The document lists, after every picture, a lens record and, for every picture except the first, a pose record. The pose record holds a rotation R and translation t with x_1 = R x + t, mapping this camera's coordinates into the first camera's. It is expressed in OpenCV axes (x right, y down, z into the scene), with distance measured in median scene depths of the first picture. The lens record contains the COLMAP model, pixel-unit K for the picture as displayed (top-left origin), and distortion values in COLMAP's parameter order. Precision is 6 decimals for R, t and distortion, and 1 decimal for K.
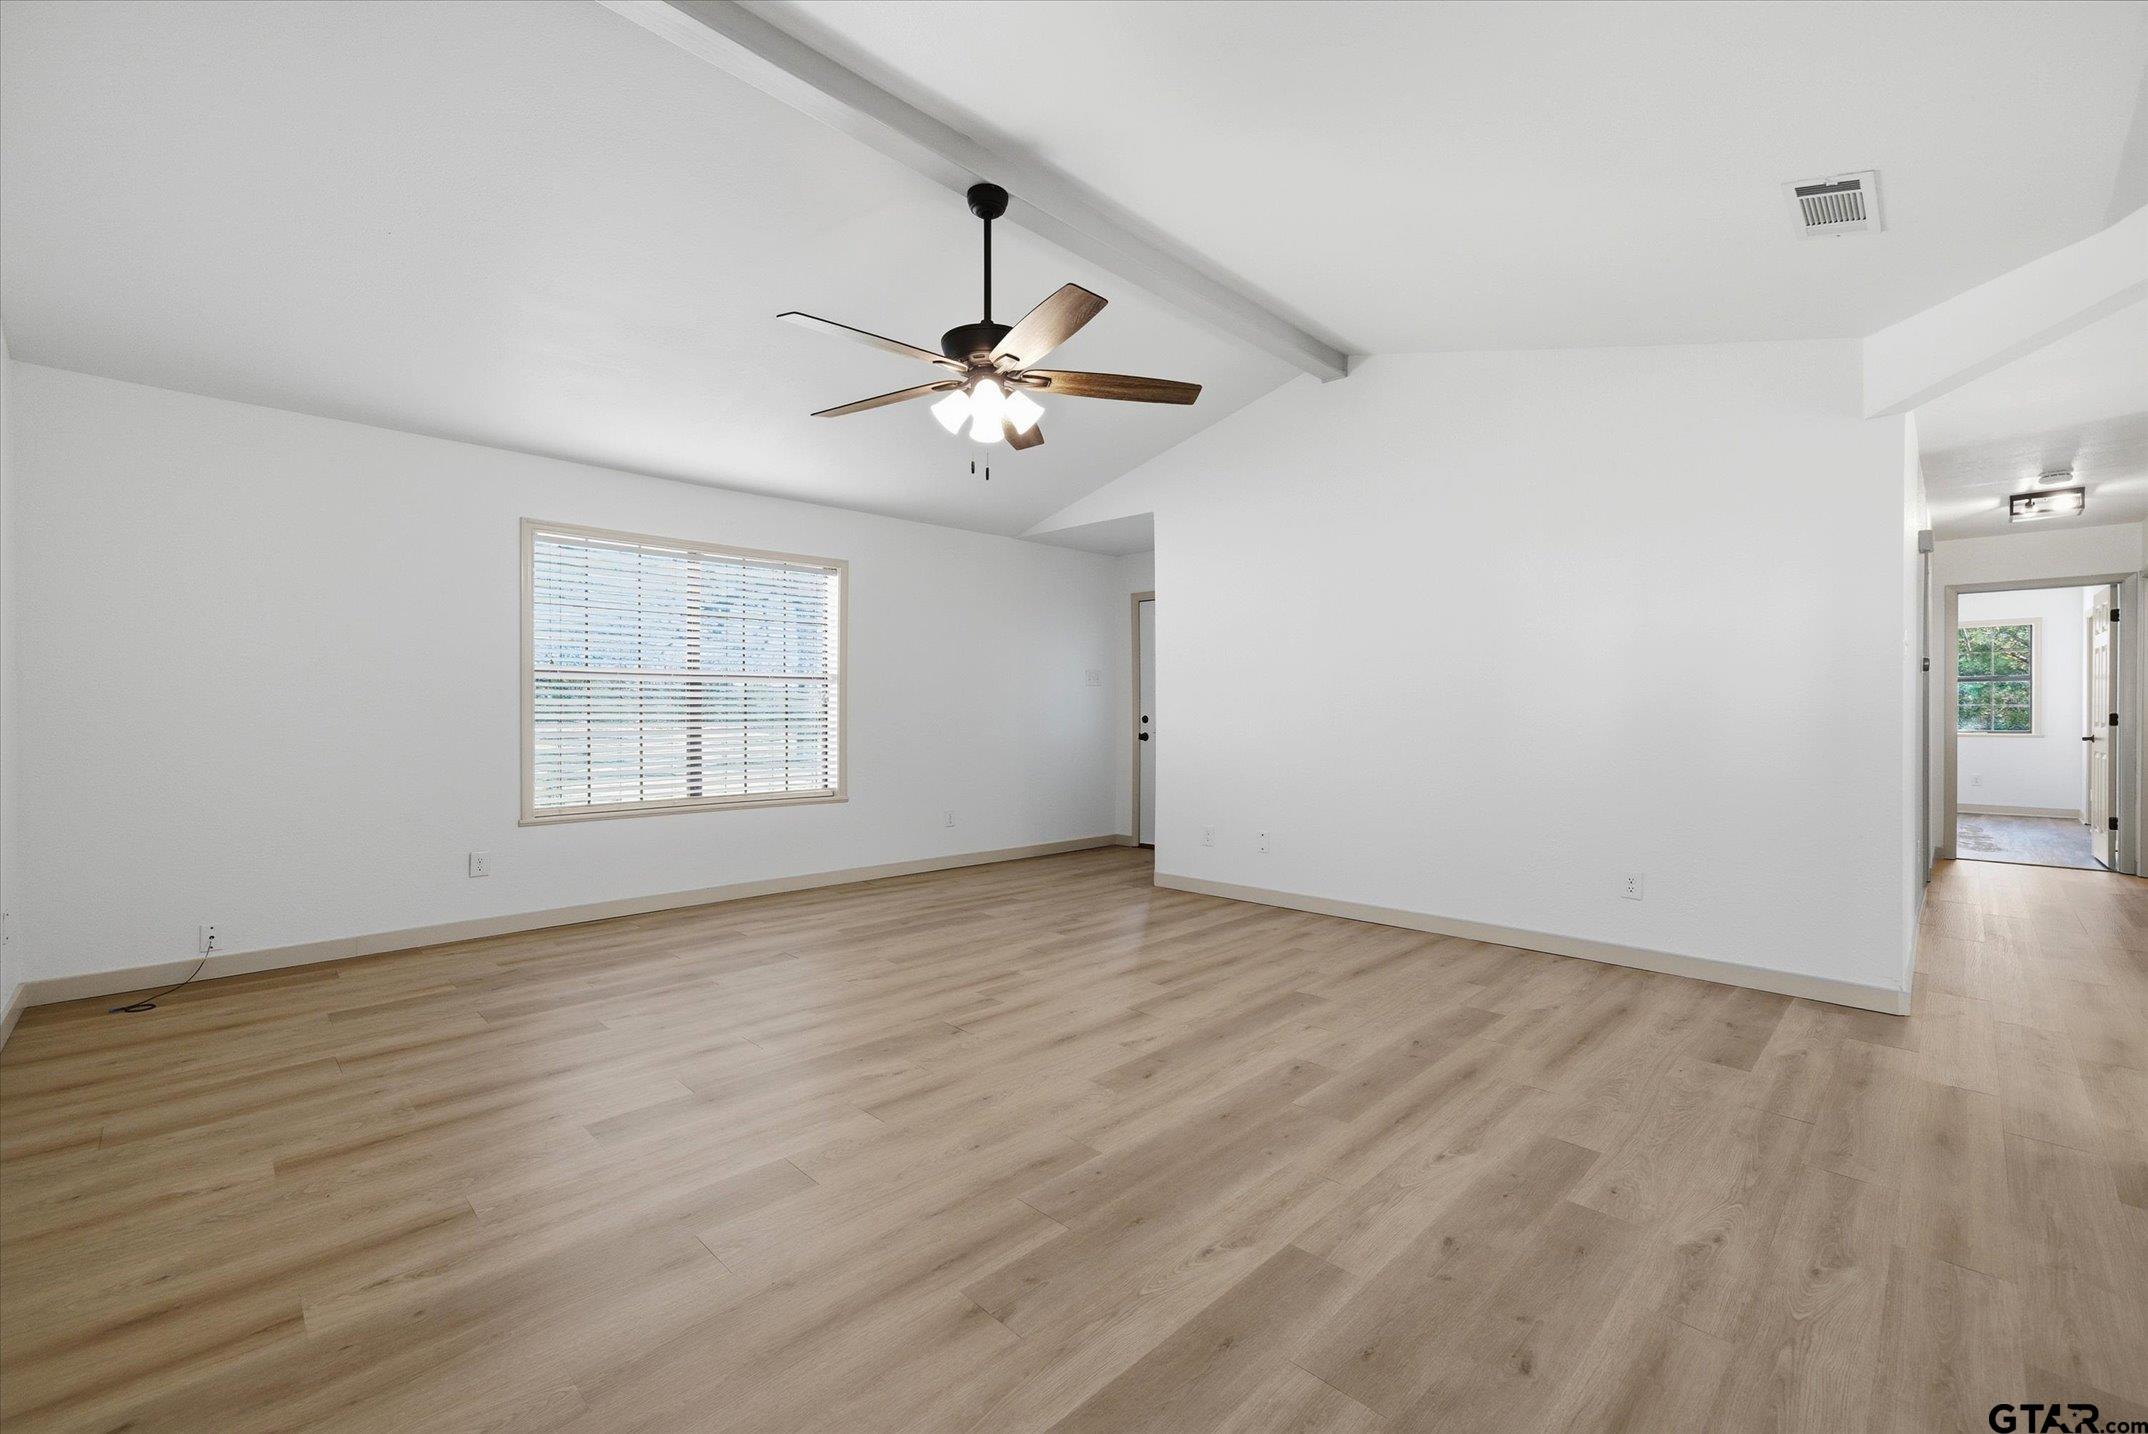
lens RADIAL K [[898.4, 0, 1071.0], [0, 898.4, 712.9], [0, 0, 1]] dist [-0.010700, 0.008235]
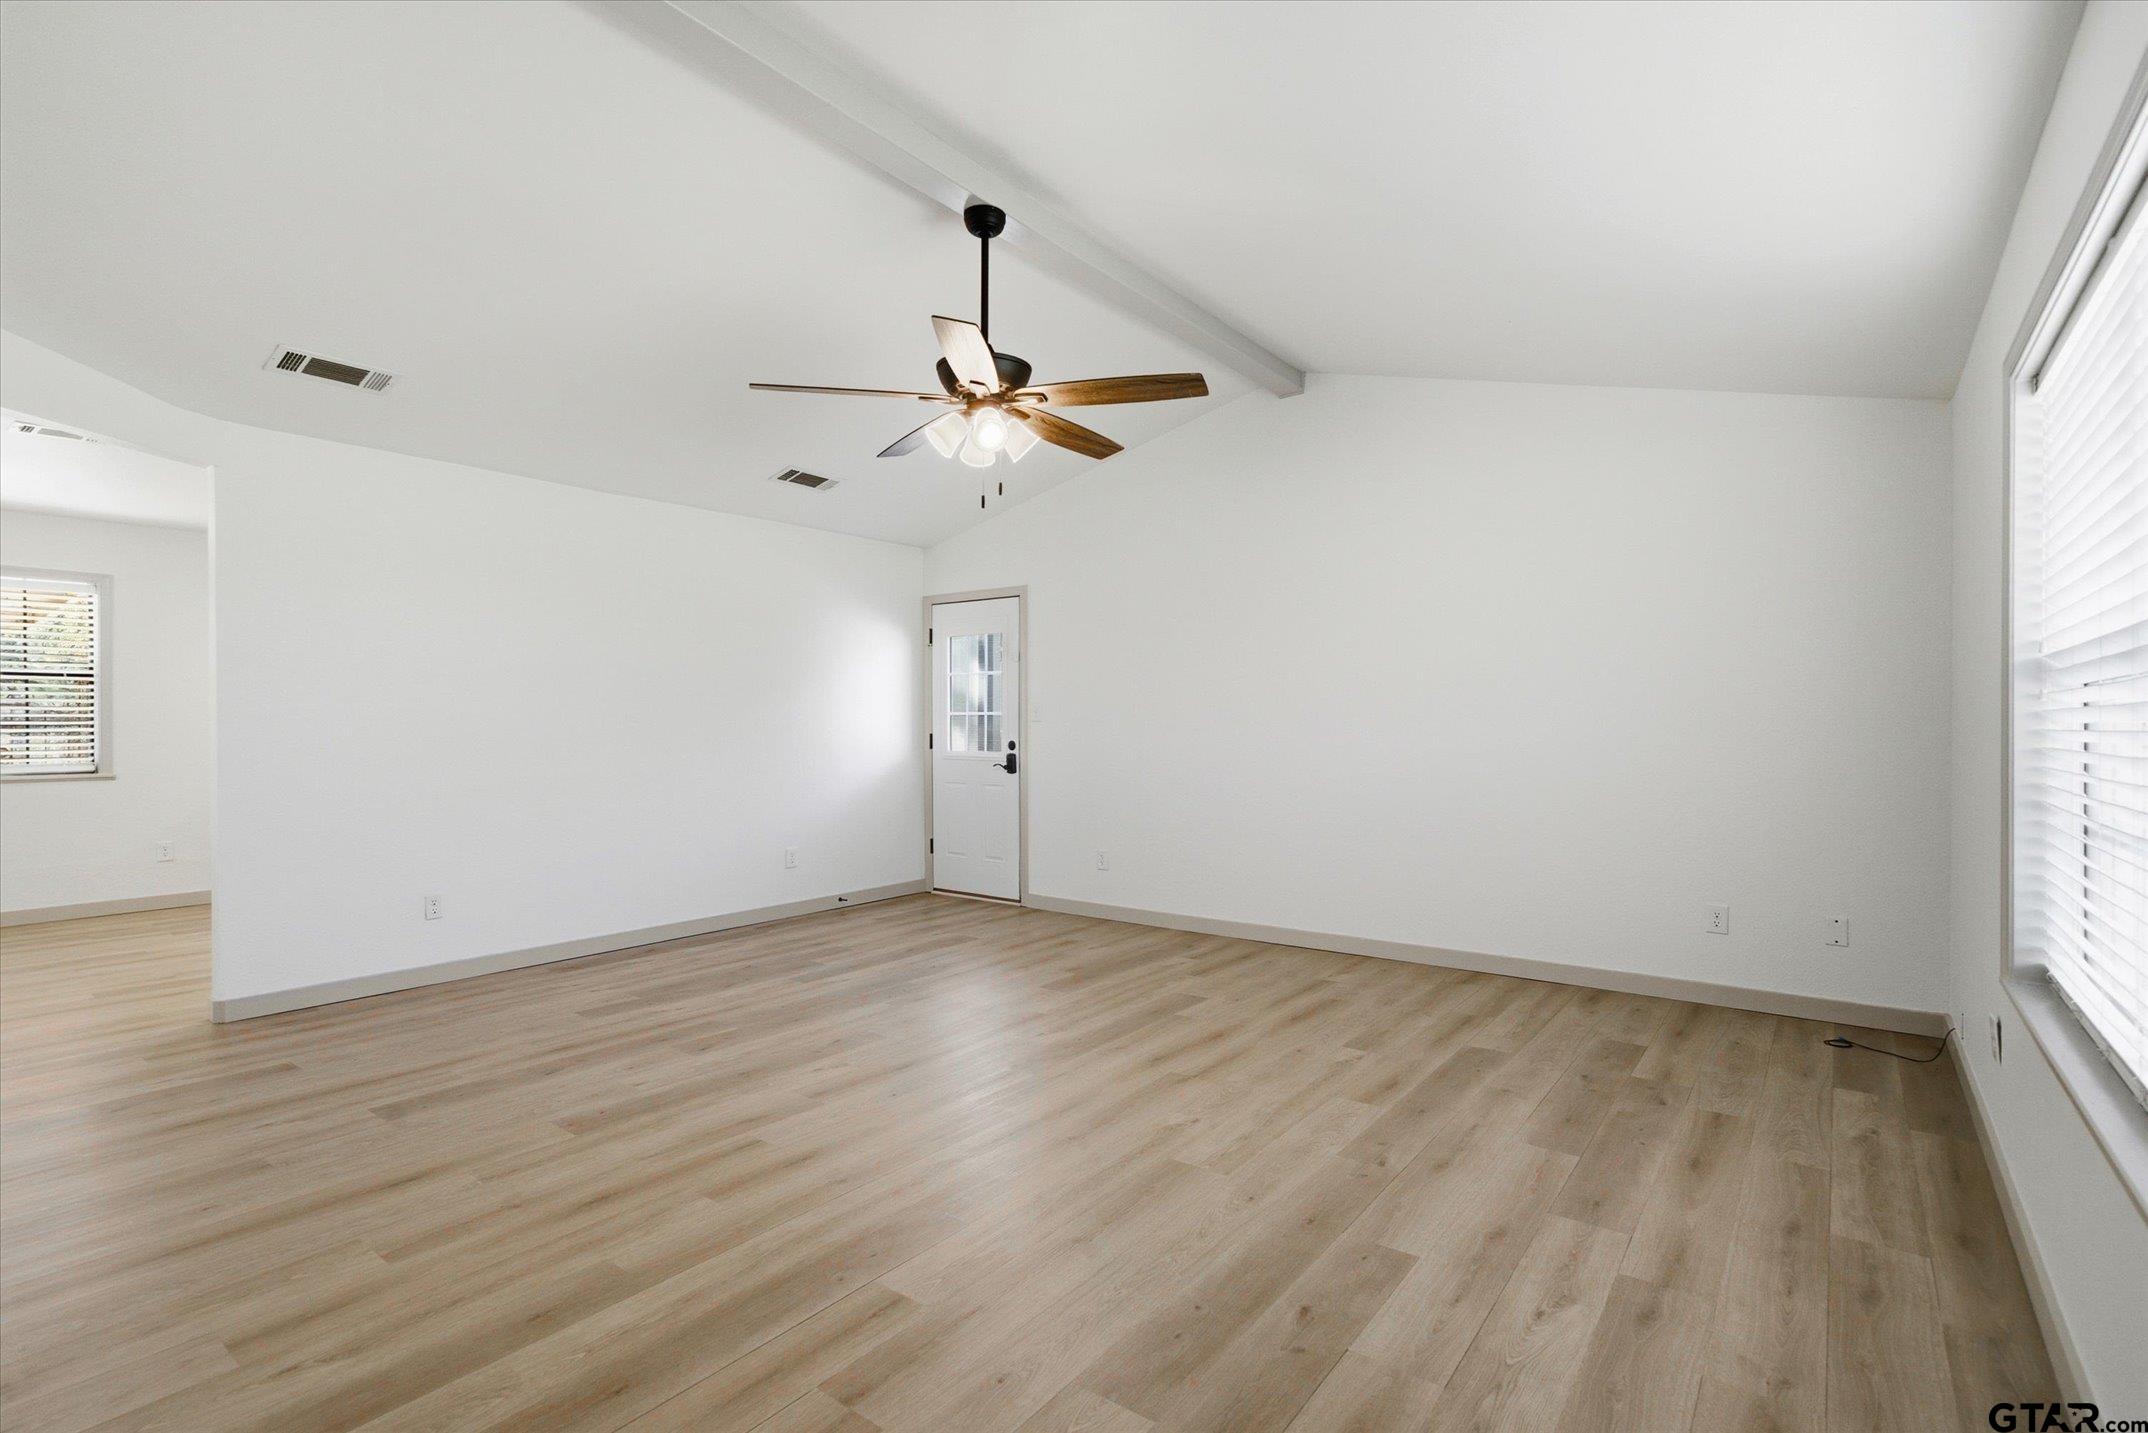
lens RADIAL K [[1001.4, 0, 1056.7], [0, 1001.4, 720.3], [0, 0, 1]] dist [-0.003354, 0.000110]
pose [[-0.992441, -0.002576, -0.122697, -0.038460], [-0.002308, 0.999995, -0.002333, -0.025666], [0.122702, -0.002032, -0.992441, 2.132805]]
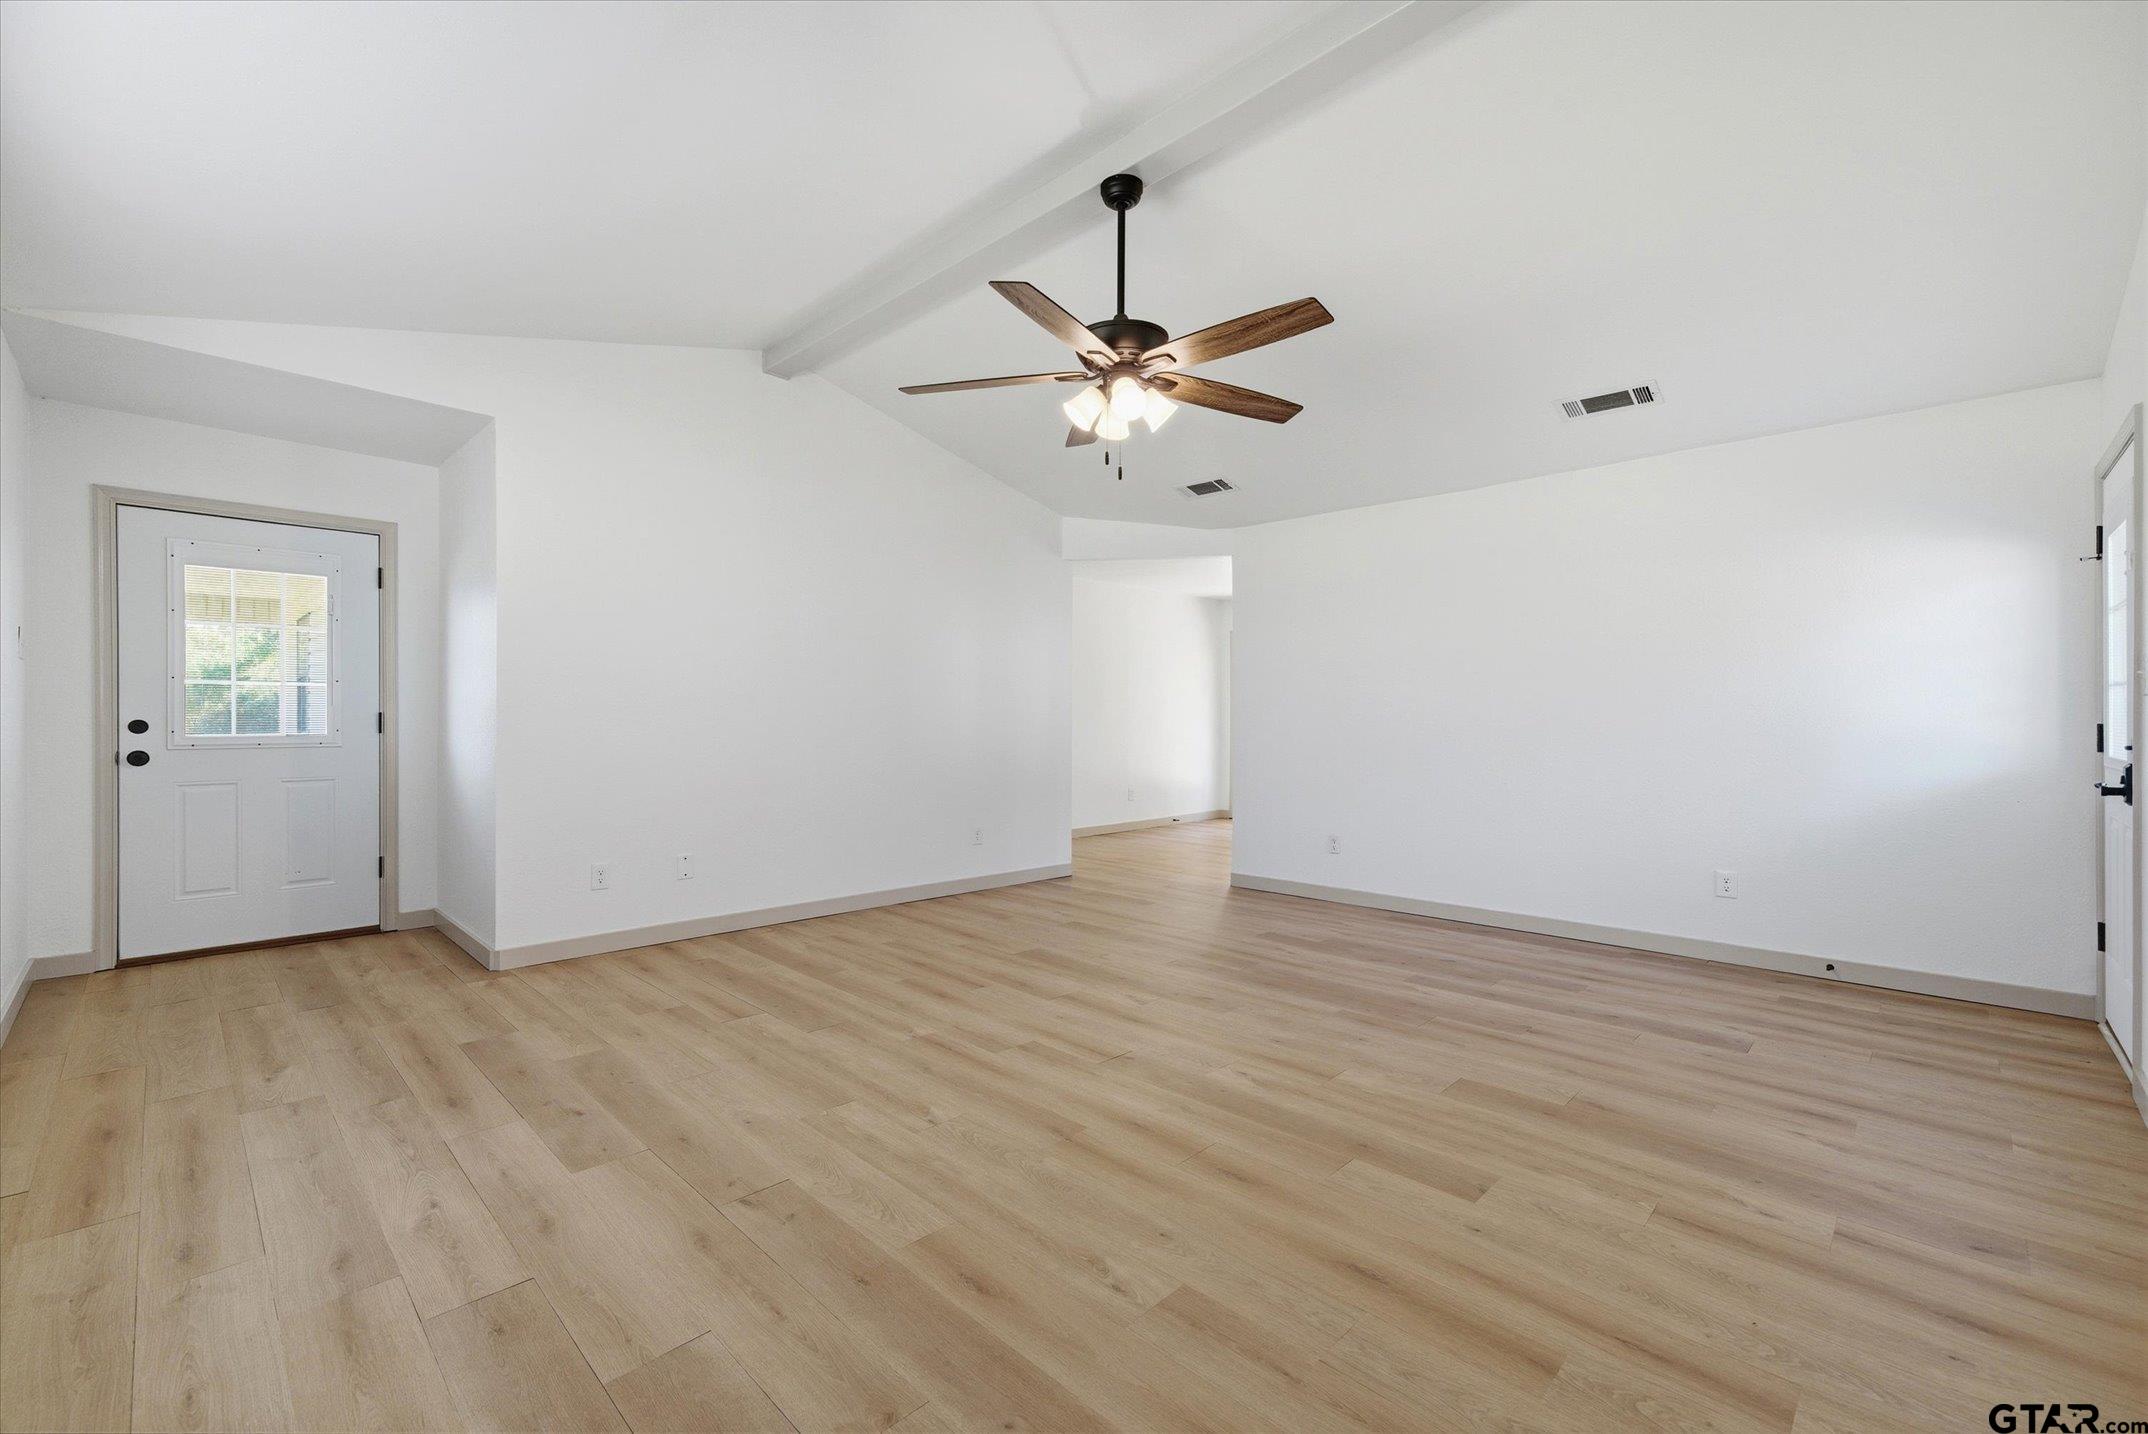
lens RADIAL K [[882.8, 0, 1082.5], [0, 882.8, 719.7], [0, 0, 1]] dist [-0.011201, 0.007138]
pose [[-0.017577, 0.000644, 0.999845, -1.069006], [-0.003704, 0.999993, -0.000709, 0.001088], [-0.999839, -0.003716, -0.017574, 1.077938]]
